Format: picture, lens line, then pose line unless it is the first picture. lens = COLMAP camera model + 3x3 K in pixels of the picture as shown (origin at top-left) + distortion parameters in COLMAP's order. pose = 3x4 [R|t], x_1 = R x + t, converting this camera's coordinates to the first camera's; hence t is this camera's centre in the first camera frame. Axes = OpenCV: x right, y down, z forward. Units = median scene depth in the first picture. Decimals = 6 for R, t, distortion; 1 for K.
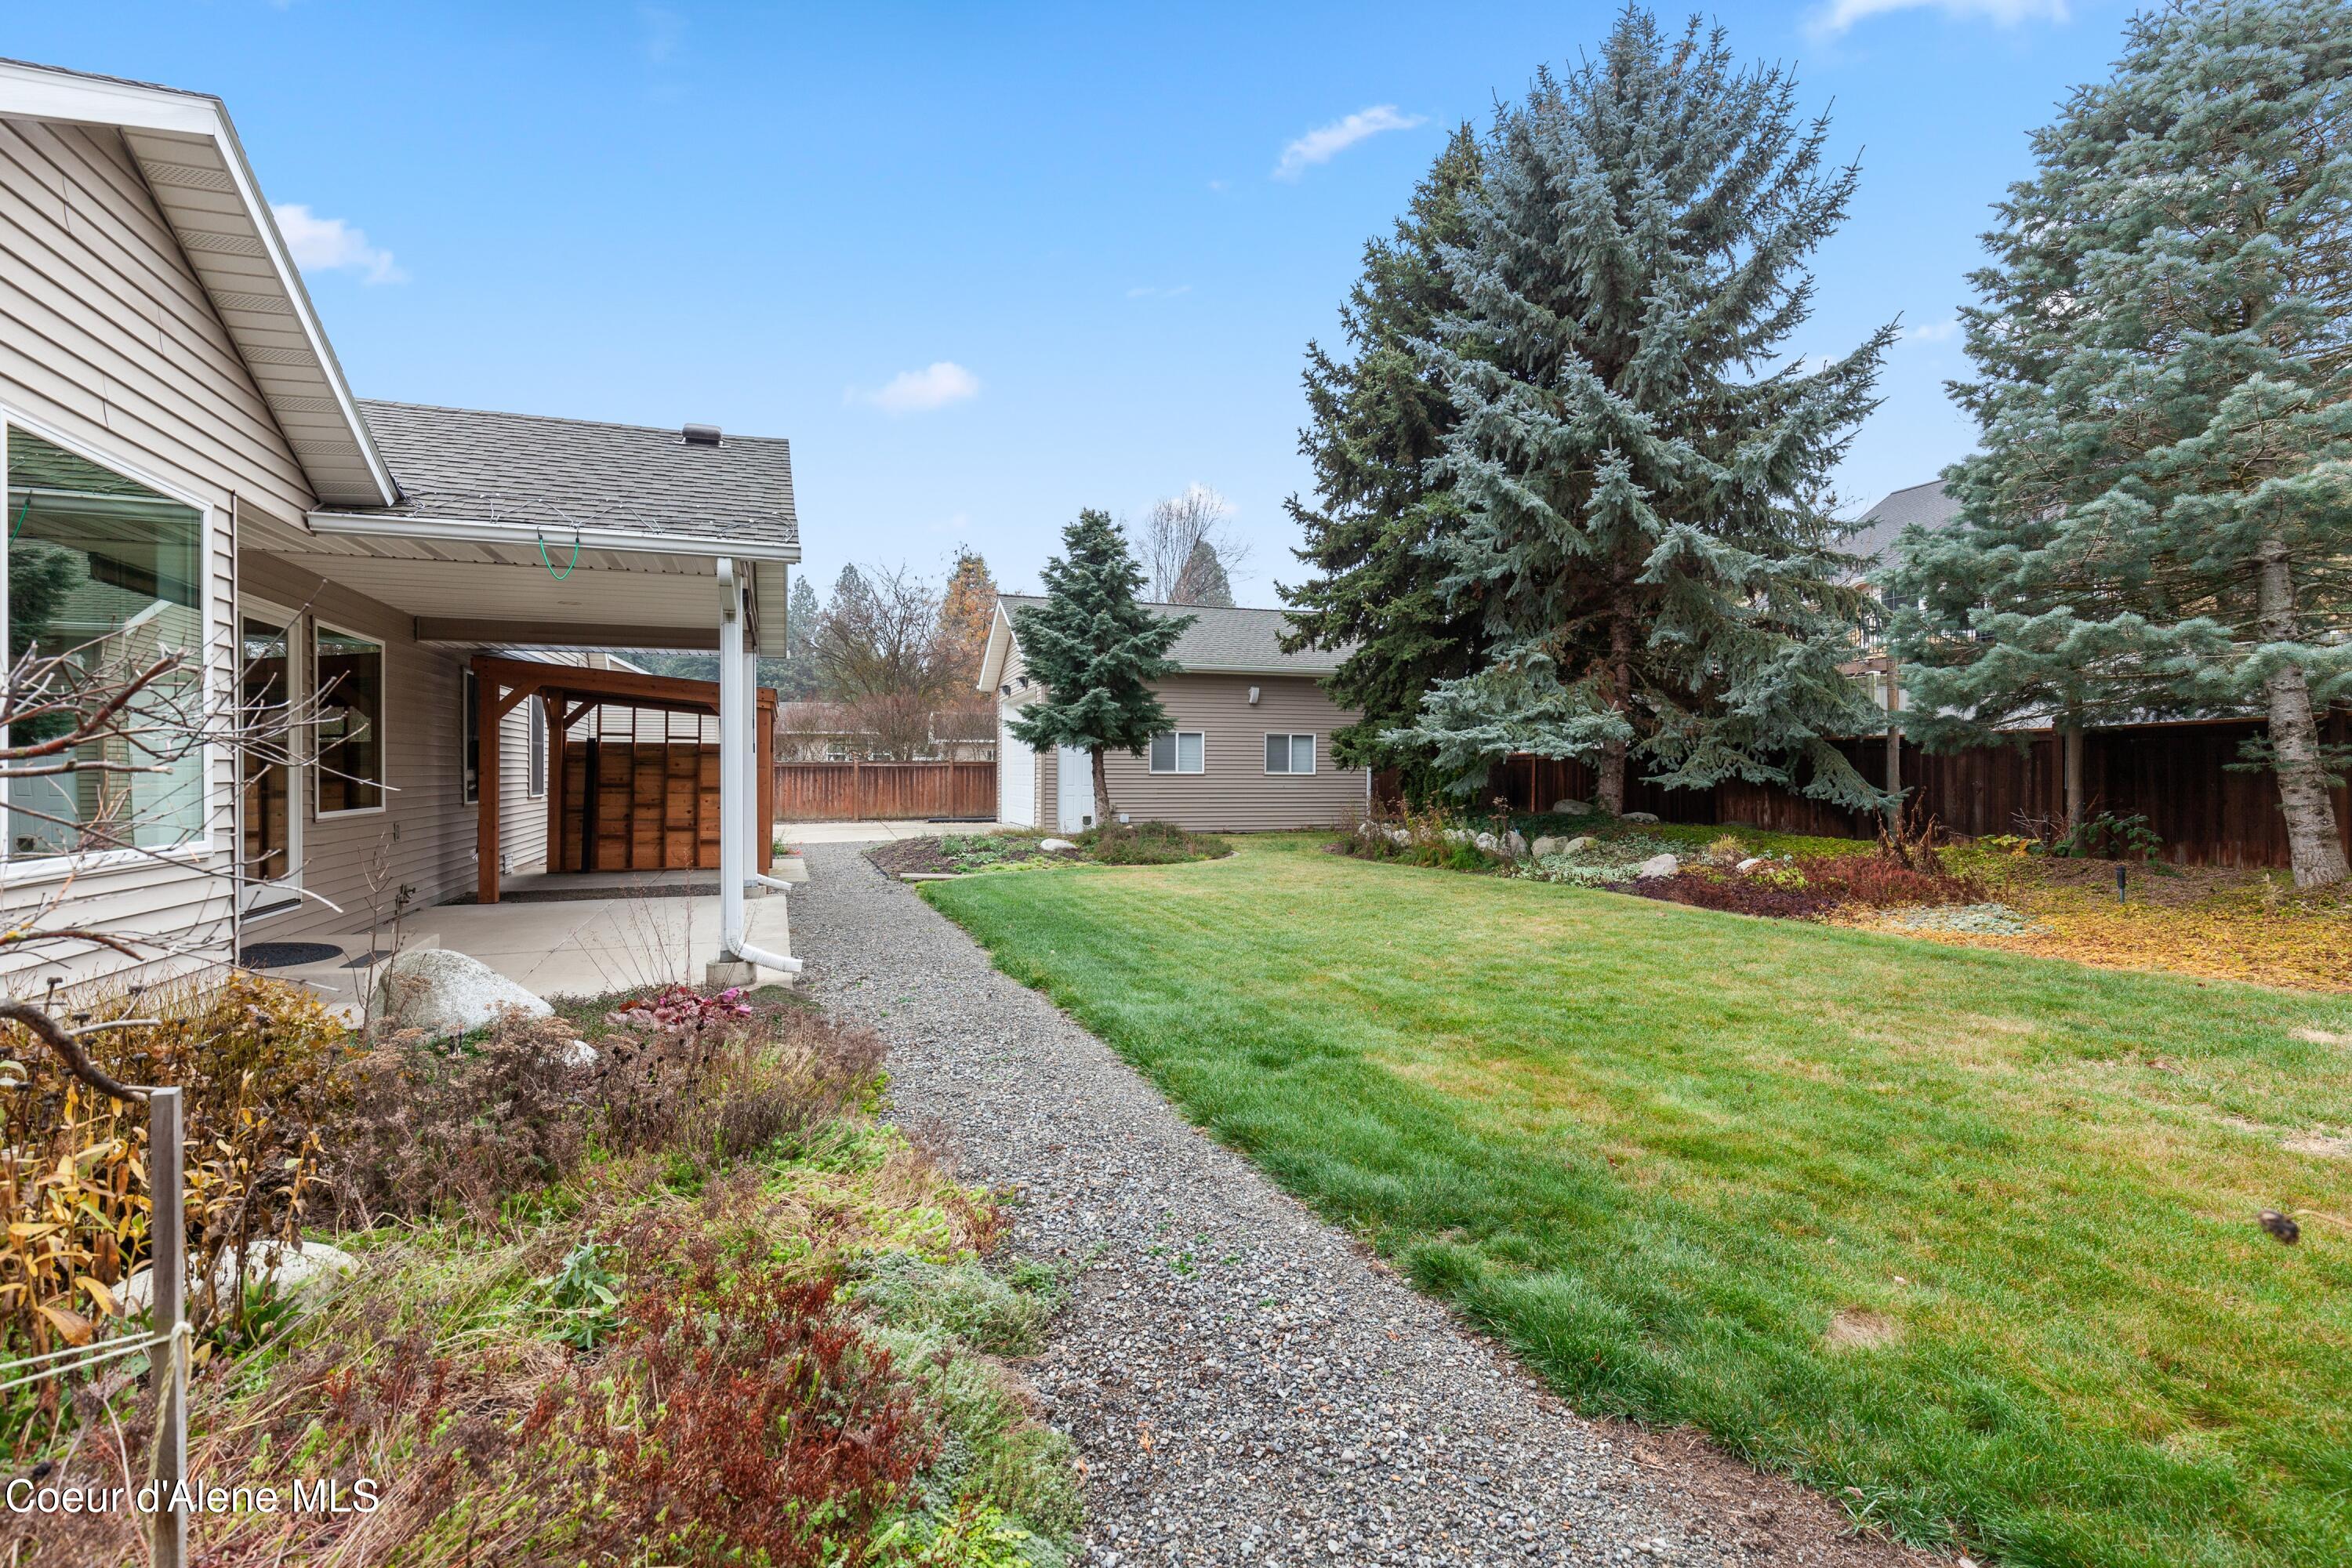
lens RADIAL K [[1085.1, 0, 1166.0], [0, 1085.1, 786.6], [0, 0, 1]] dist [0.009207, 0.000490]
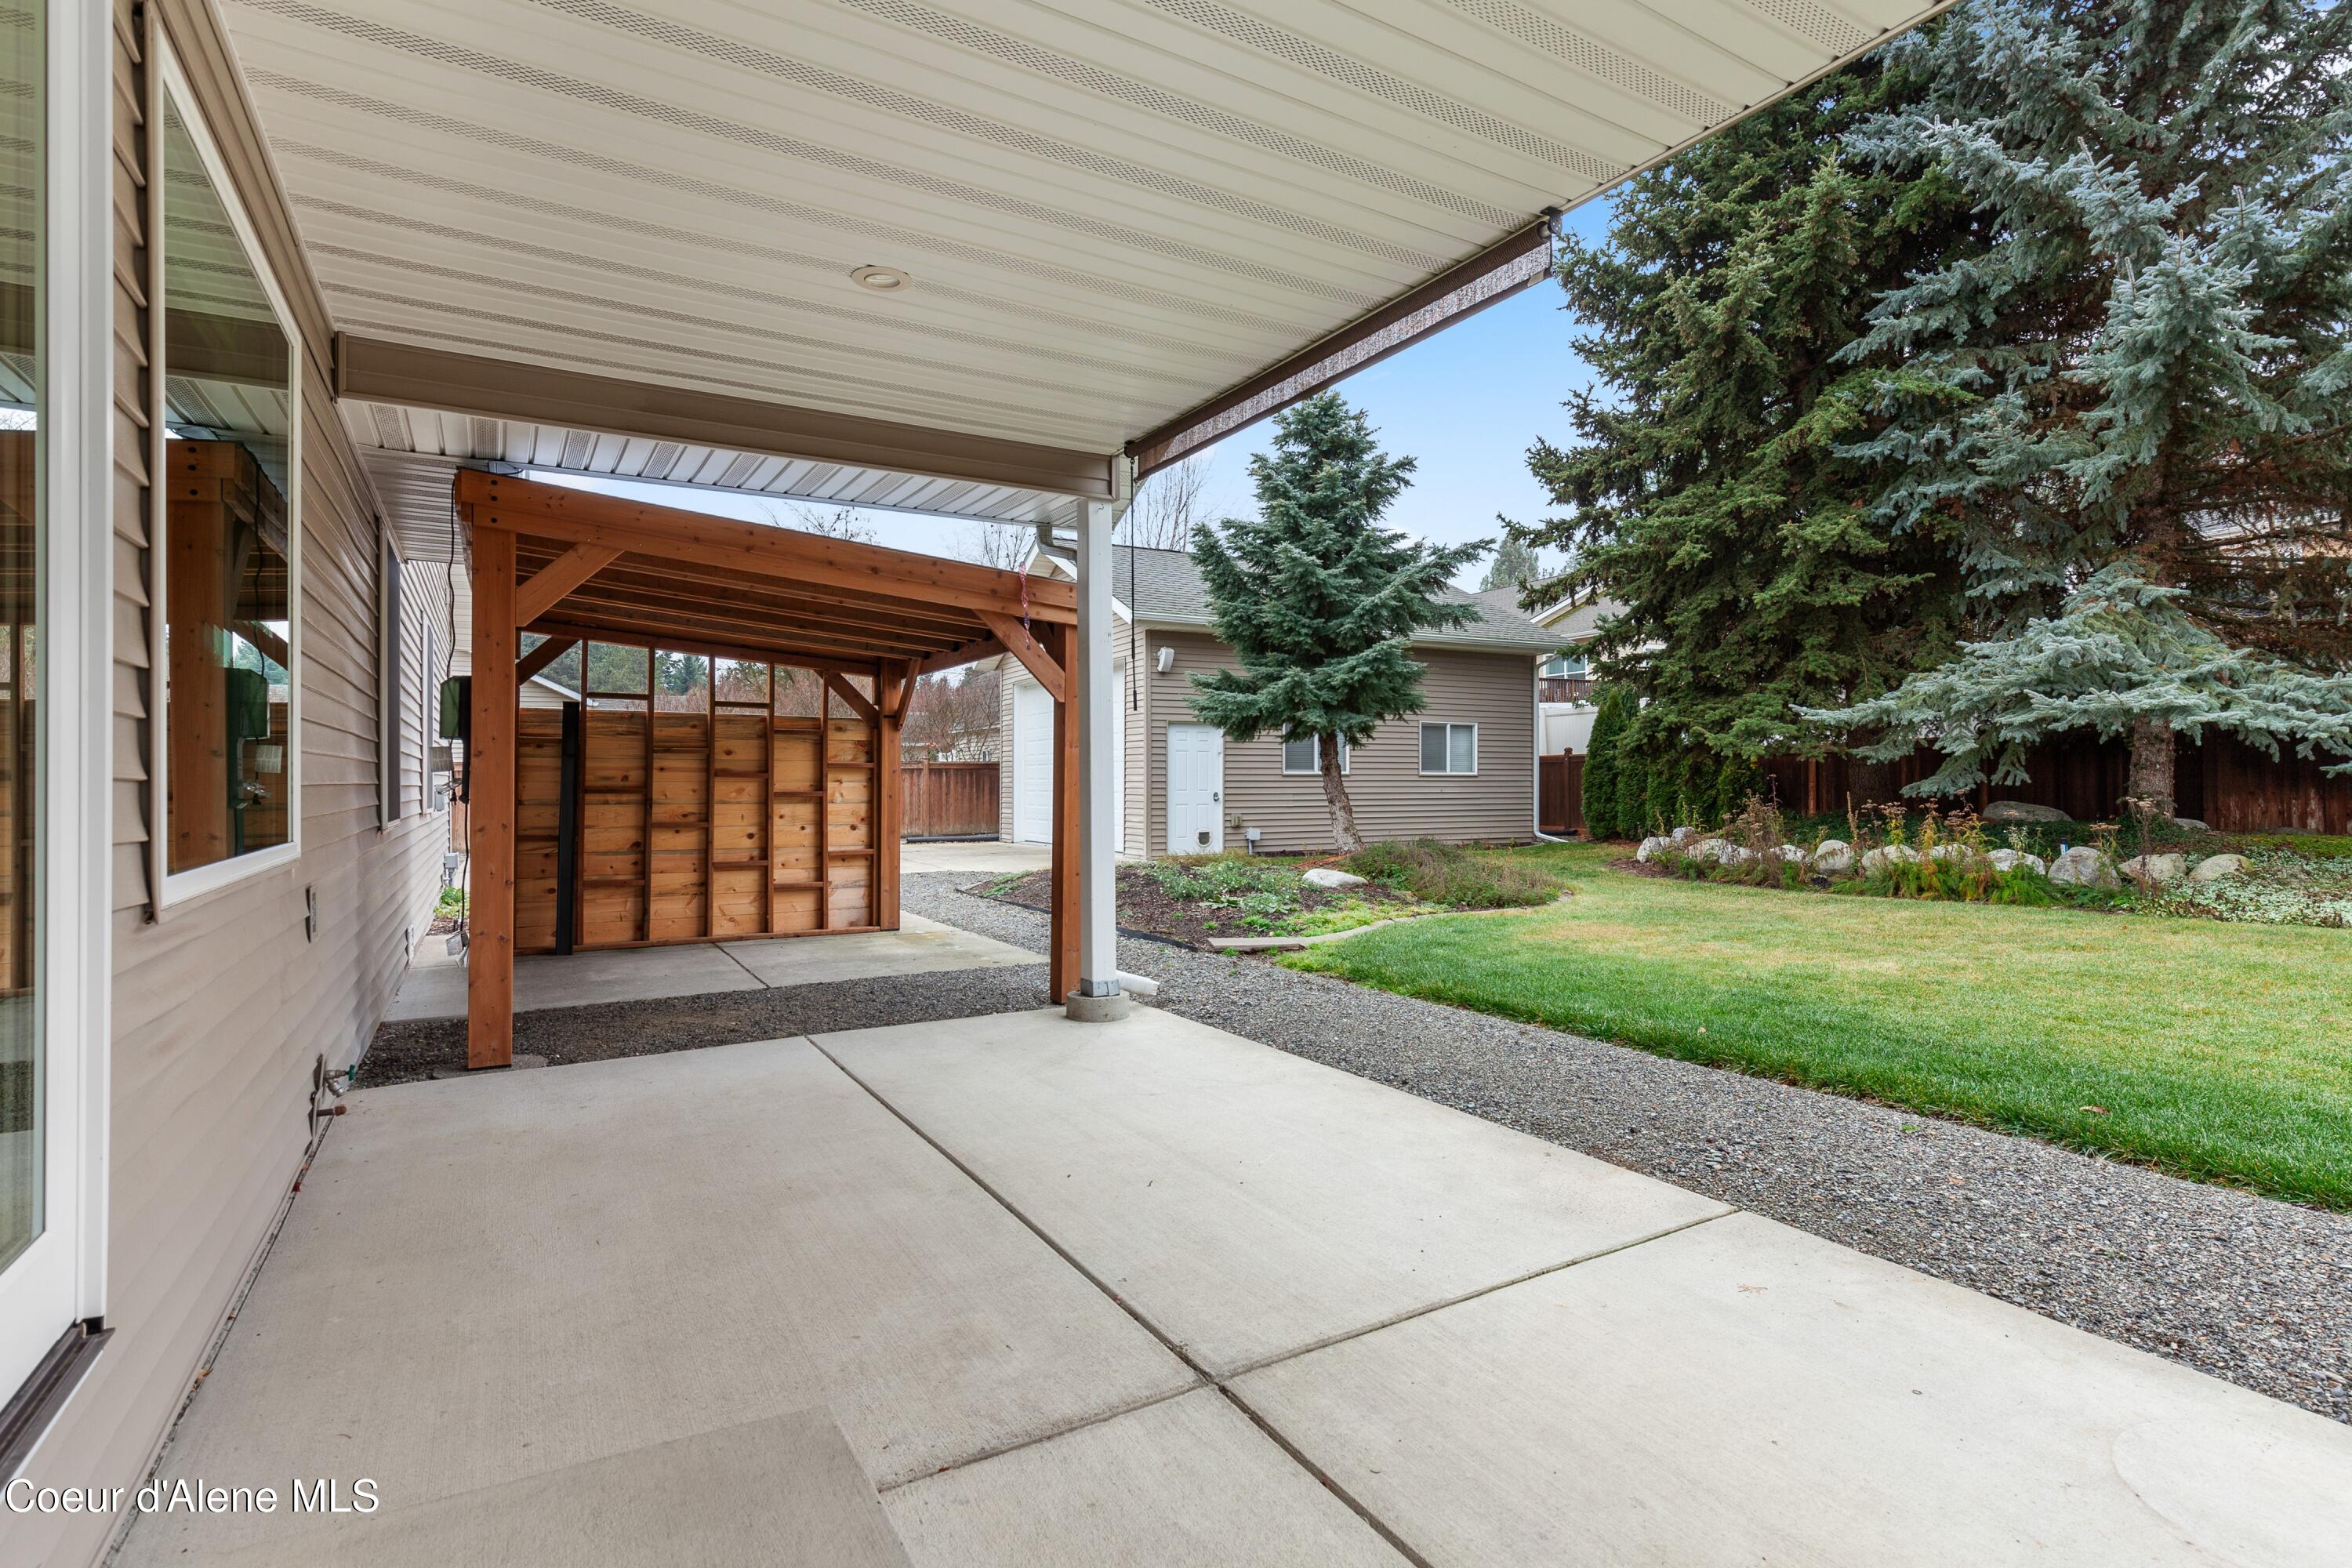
lens RADIAL K [[1085.1, 0, 1184.3], [0, 1085.1, 775.2], [0, 0, 1]] dist [0.009207, 0.000490]
pose [[0.977939, -0.002862, 0.208872, -0.341425], [0.007121, 0.999782, -0.019641, 0.004376], [-0.208771, 0.020695, 0.977746, 0.404657]]
